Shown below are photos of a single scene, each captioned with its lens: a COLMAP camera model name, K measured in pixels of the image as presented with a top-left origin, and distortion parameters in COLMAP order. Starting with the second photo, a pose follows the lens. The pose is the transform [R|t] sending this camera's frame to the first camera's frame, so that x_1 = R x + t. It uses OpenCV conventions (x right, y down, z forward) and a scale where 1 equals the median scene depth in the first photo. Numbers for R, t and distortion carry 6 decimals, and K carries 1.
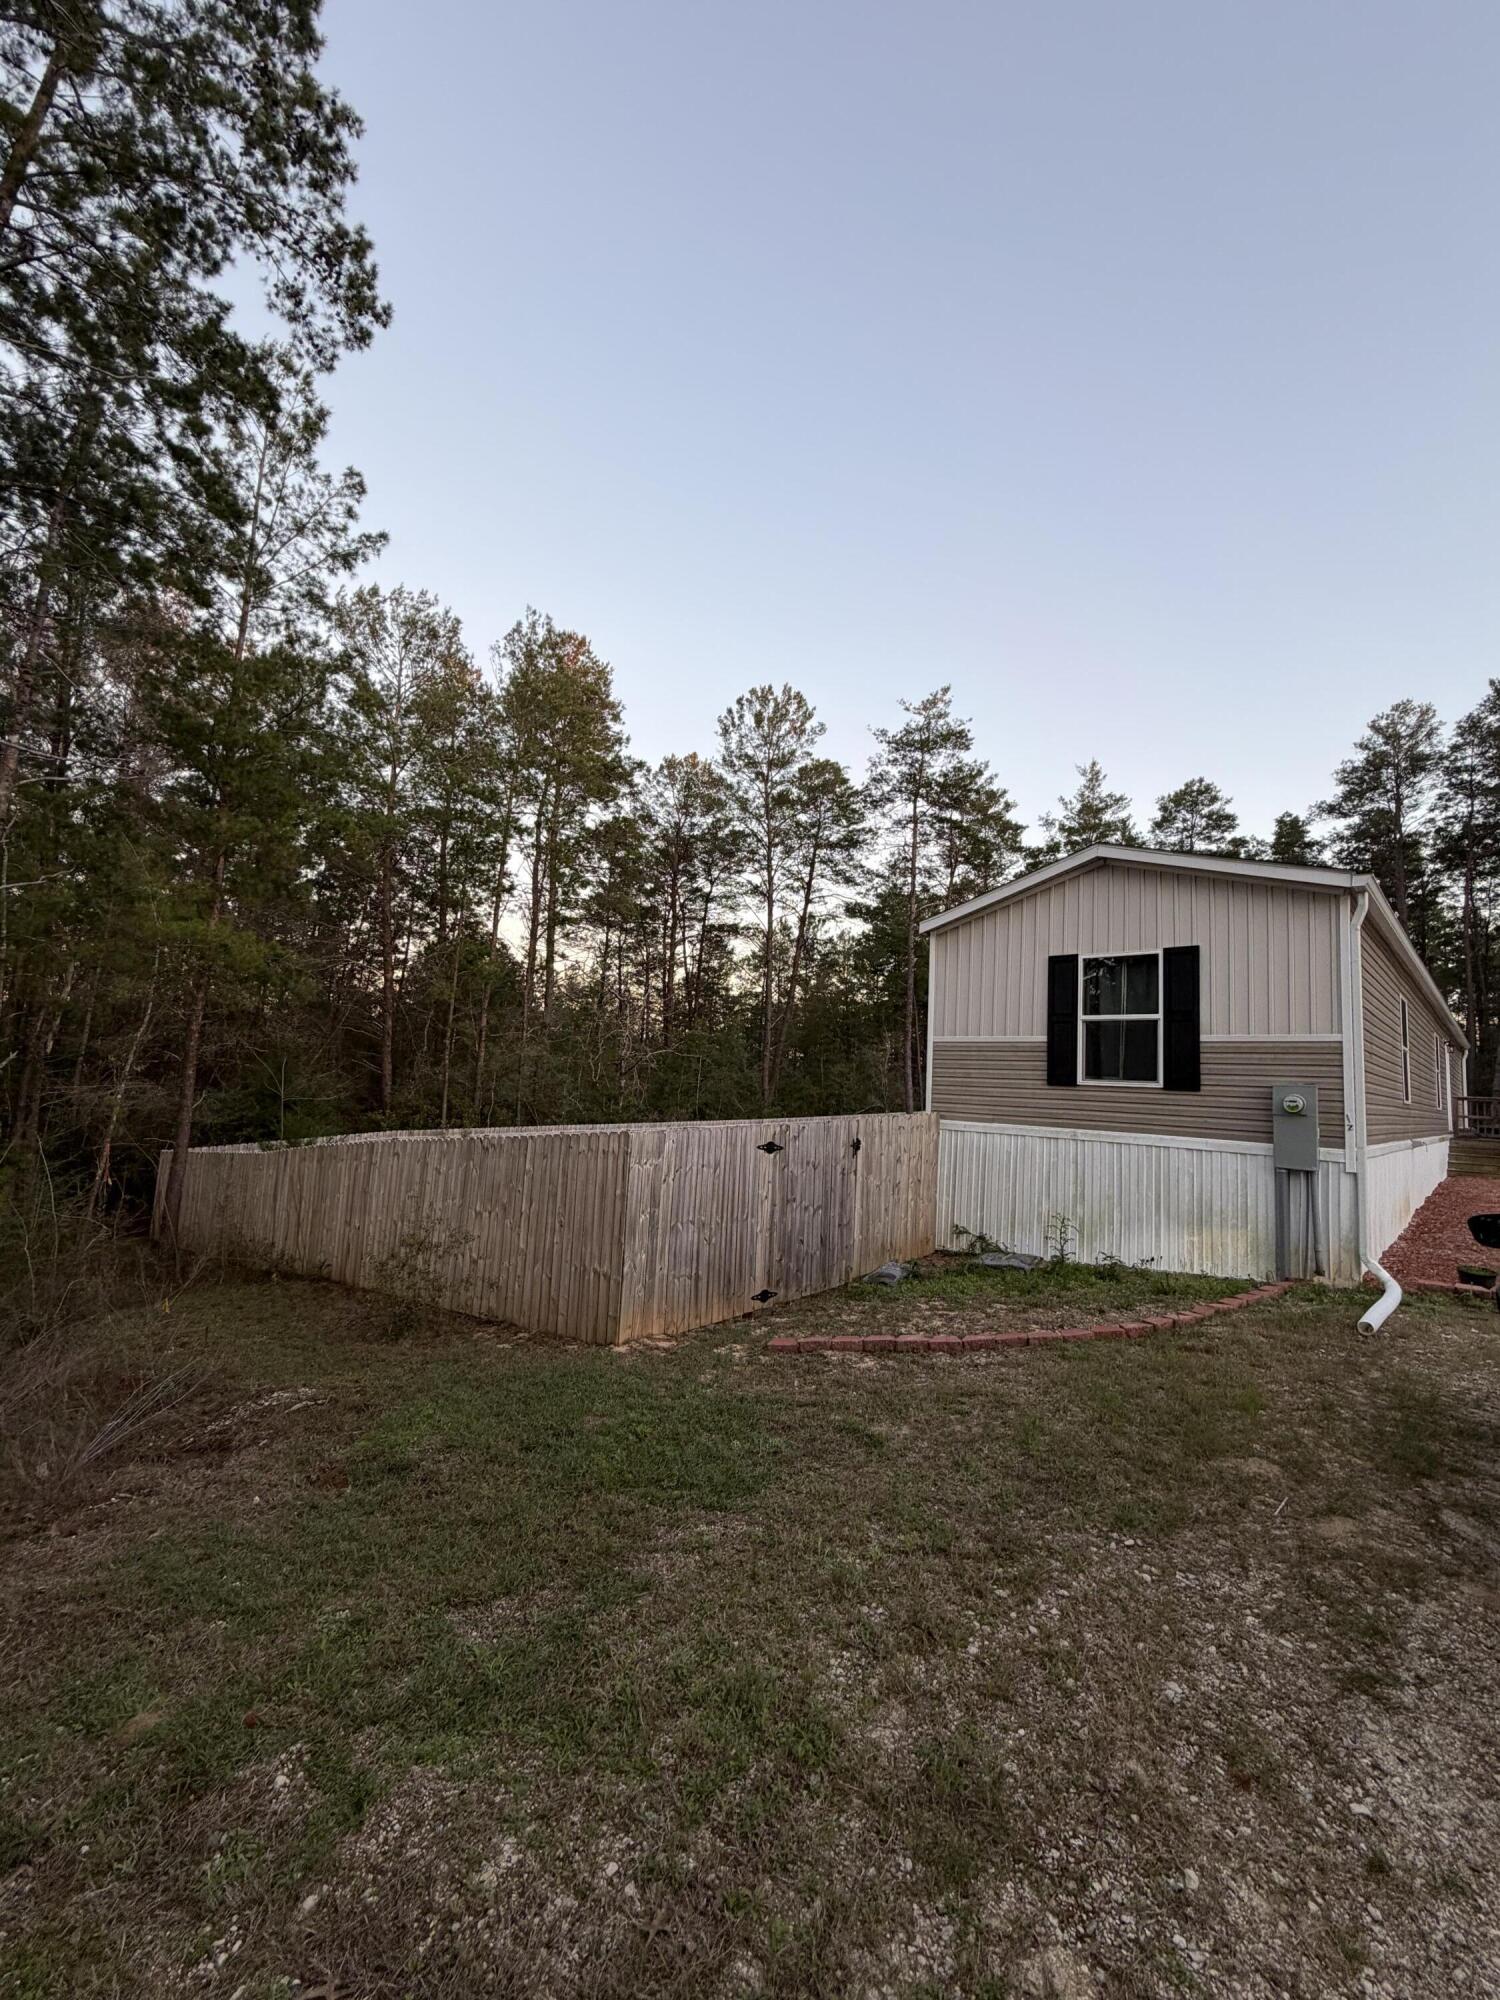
lens RADIAL K [[814.8, 0, 747.1], [0, 814.8, 1005.5], [0, 0, 1]] dist [0.002260, 0.000343]
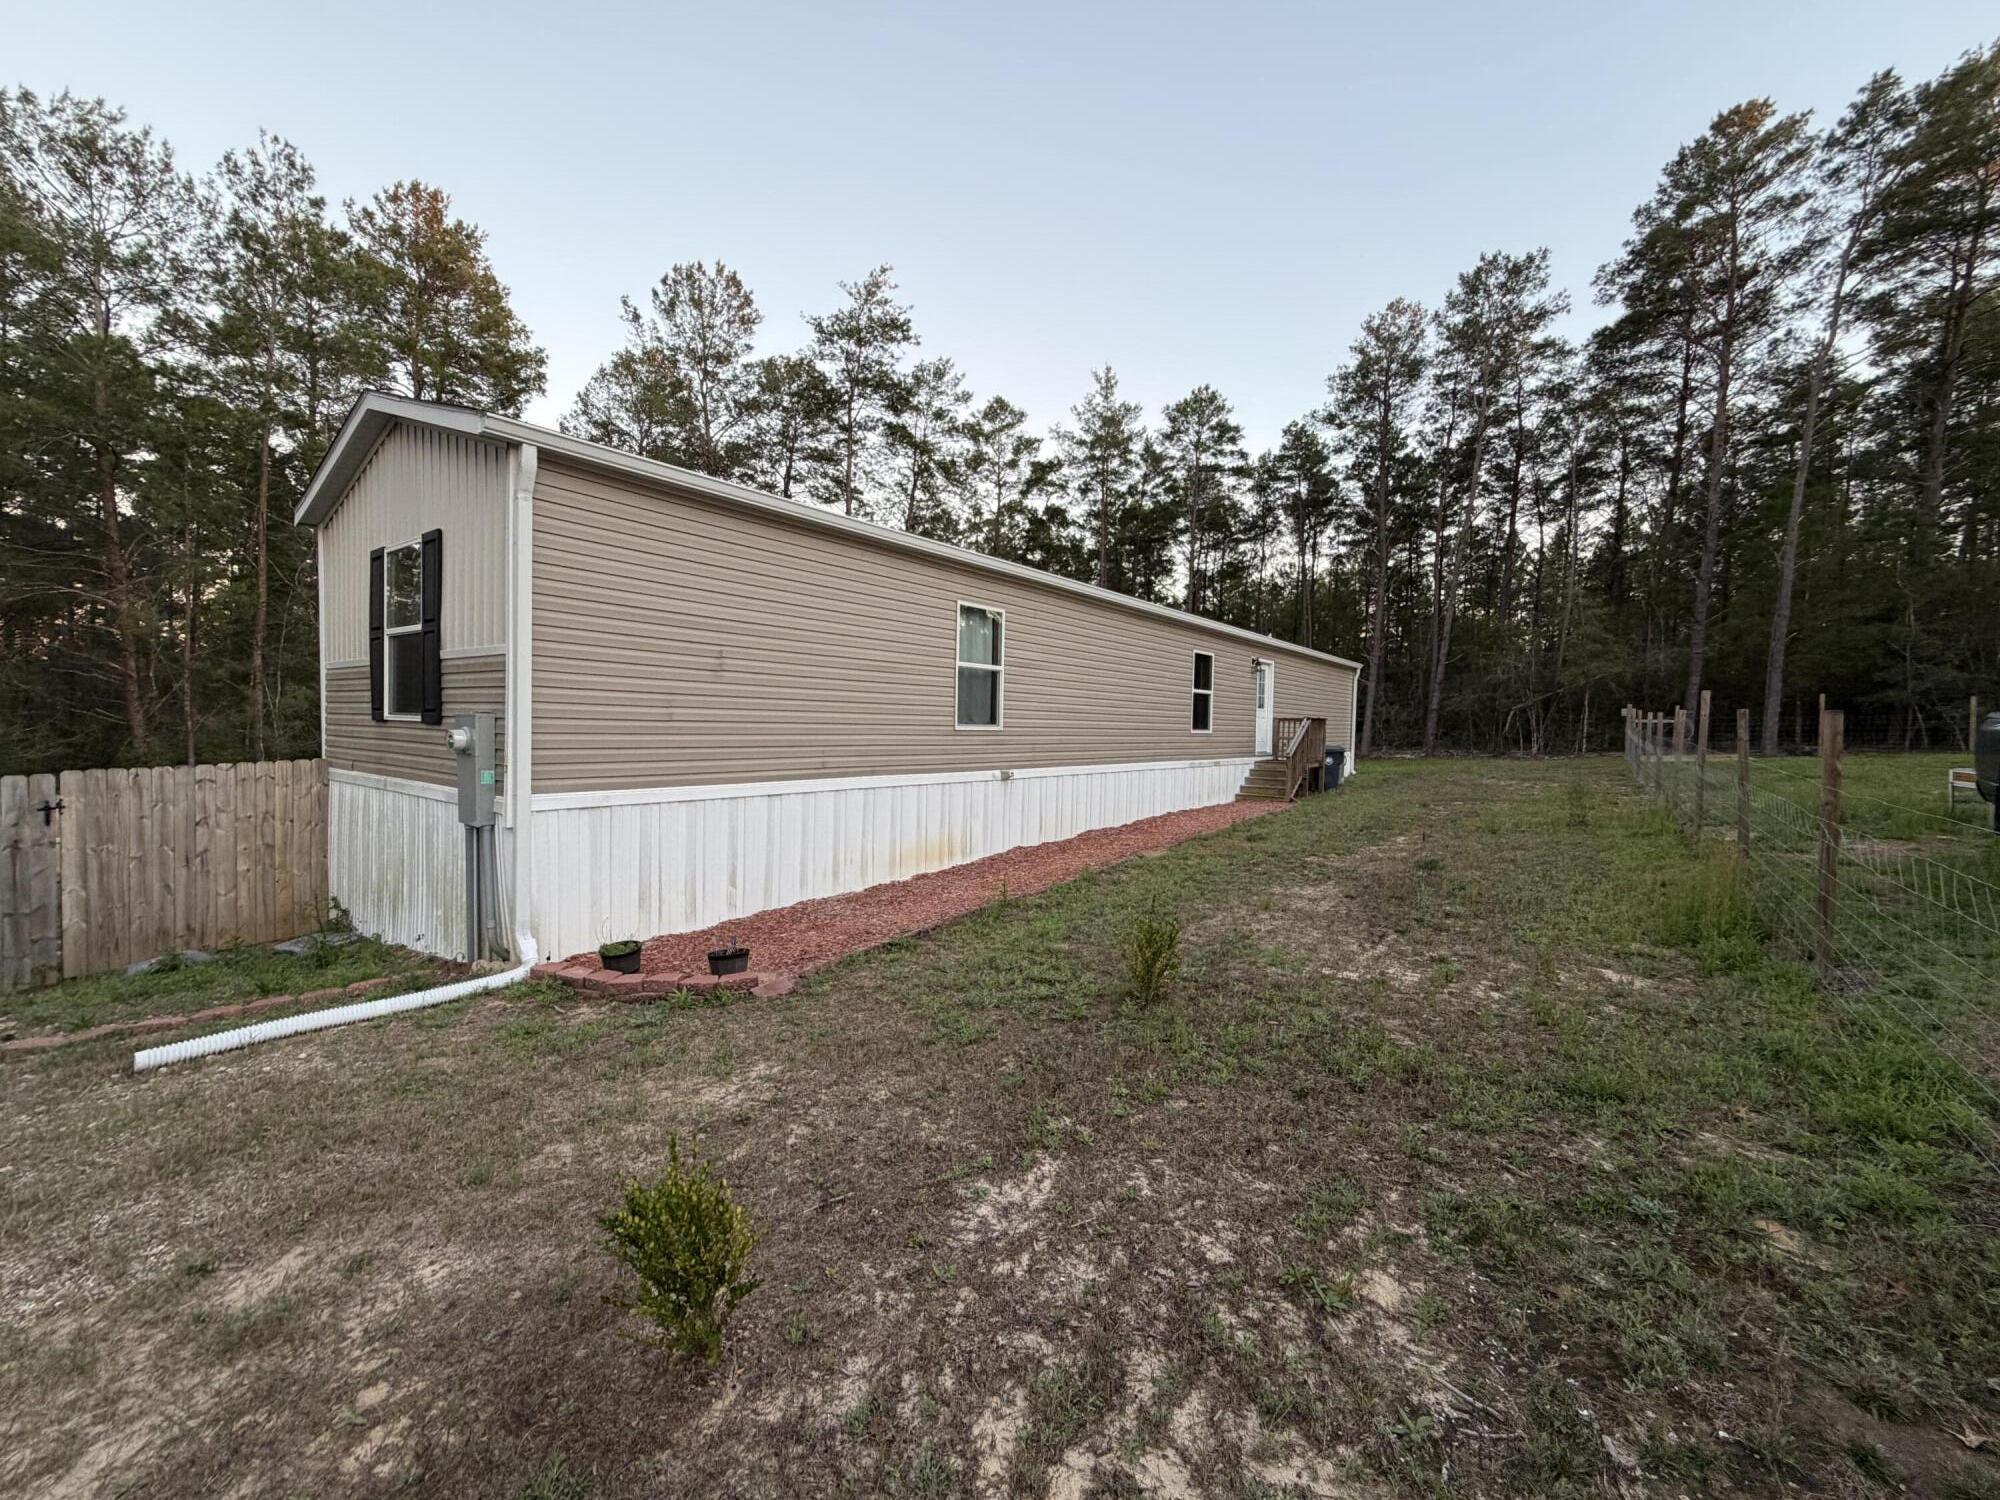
lens RADIAL K [[807.5, 0, 1005.2], [0, 807.5, 757.8], [0, 0, 1]] dist [0.001677, -0.000241]
pose [[0.994364, -0.035149, 0.100023, 0.233925], [0.020468, 0.989339, 0.144187, 0.009715], [-0.104025, -0.141327, 0.984482, 0.045181]]
